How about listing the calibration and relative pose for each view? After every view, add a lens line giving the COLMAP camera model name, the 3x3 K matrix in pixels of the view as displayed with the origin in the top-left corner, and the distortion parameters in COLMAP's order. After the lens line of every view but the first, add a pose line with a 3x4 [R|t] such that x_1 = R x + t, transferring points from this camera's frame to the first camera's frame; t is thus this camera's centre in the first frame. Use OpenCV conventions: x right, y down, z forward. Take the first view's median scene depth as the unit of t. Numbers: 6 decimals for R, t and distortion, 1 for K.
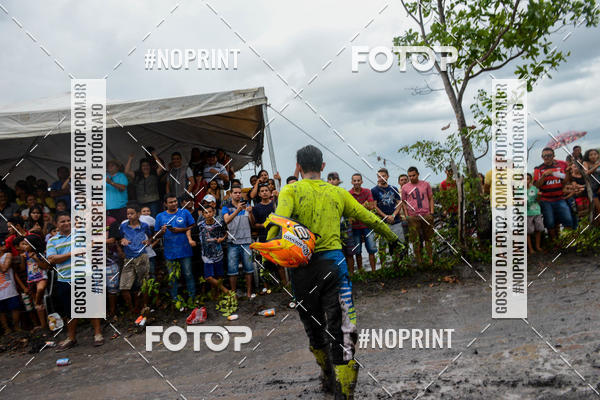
lens RADIAL K [[457.1, 0, 299.8], [0, 457.1, 199.0], [0, 0, 1]] dist [-0.029730, -0.002133]
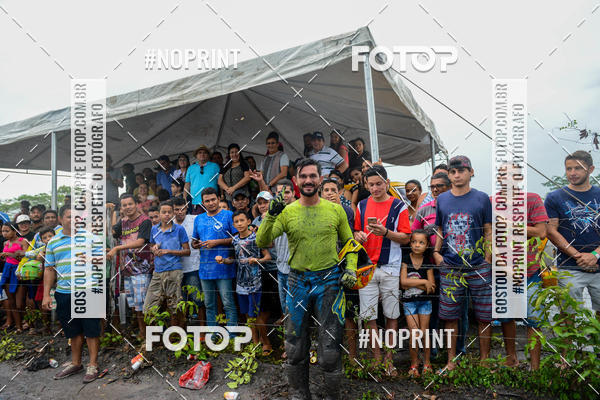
lens RADIAL K [[399.4, 0, 301.0], [0, 399.4, 200.9], [0, 0, 1]] dist [-0.023958, 0.004541]
pose [[0.832507, 0.058290, -0.550939, 0.171842], [-0.034505, 0.997974, 0.053447, -0.028446], [0.552938, -0.025485, 0.832832, 0.497138]]
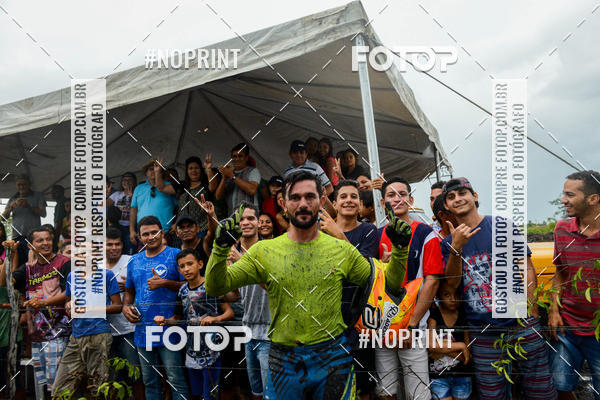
lens RADIAL K [[457.1, 0, 302.1], [0, 457.1, 199.9], [0, 0, 1]] dist [-0.029730, -0.002133]
pose [[0.859136, 0.012024, -0.511606, 0.123480], [-0.017313, 0.999835, -0.005574, -0.029737], [0.511455, 0.013646, 0.859202, 0.577931]]
